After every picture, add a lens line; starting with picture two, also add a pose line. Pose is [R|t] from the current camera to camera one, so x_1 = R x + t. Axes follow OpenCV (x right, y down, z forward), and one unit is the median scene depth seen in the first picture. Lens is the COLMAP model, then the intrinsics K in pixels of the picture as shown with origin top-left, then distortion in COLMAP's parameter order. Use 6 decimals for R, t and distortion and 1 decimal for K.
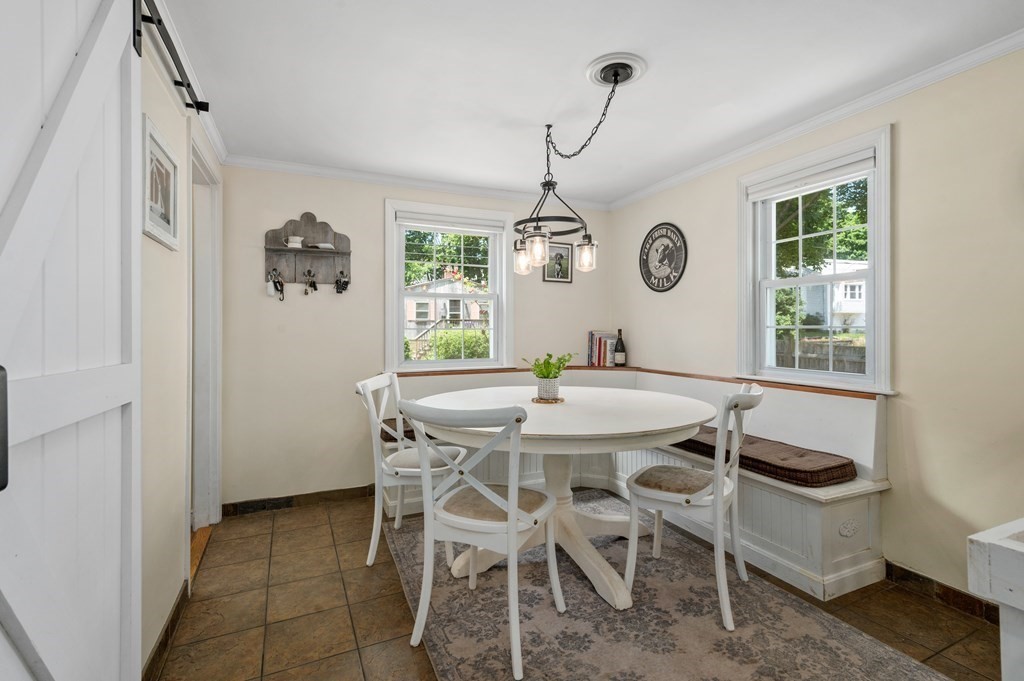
lens RADIAL K [[479.1, 0, 519.2], [0, 479.1, 337.3], [0, 0, 1]] dist [0.003190, -0.000152]
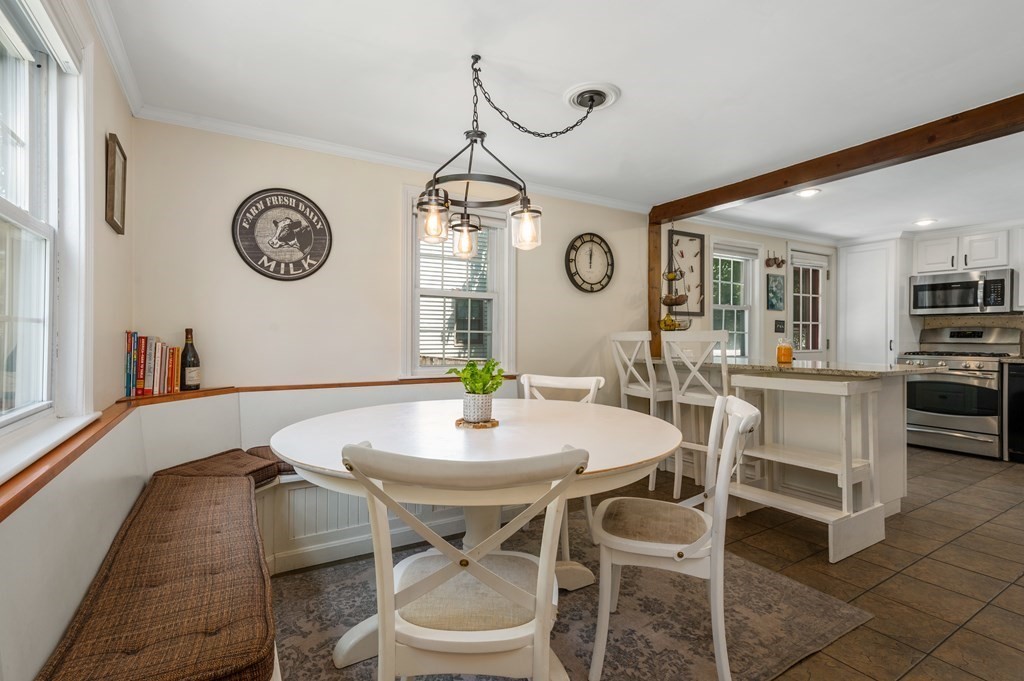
lens RADIAL K [[479.1, 0, 515.9], [0, 479.1, 342.5], [0, 0, 1]] dist [0.003190, -0.000152]
pose [[-0.110289, -0.003333, 0.993894, -0.534023], [0.012477, 0.999911, 0.004738, 0.003435], [-0.993821, 0.012923, -0.110237, 0.792687]]
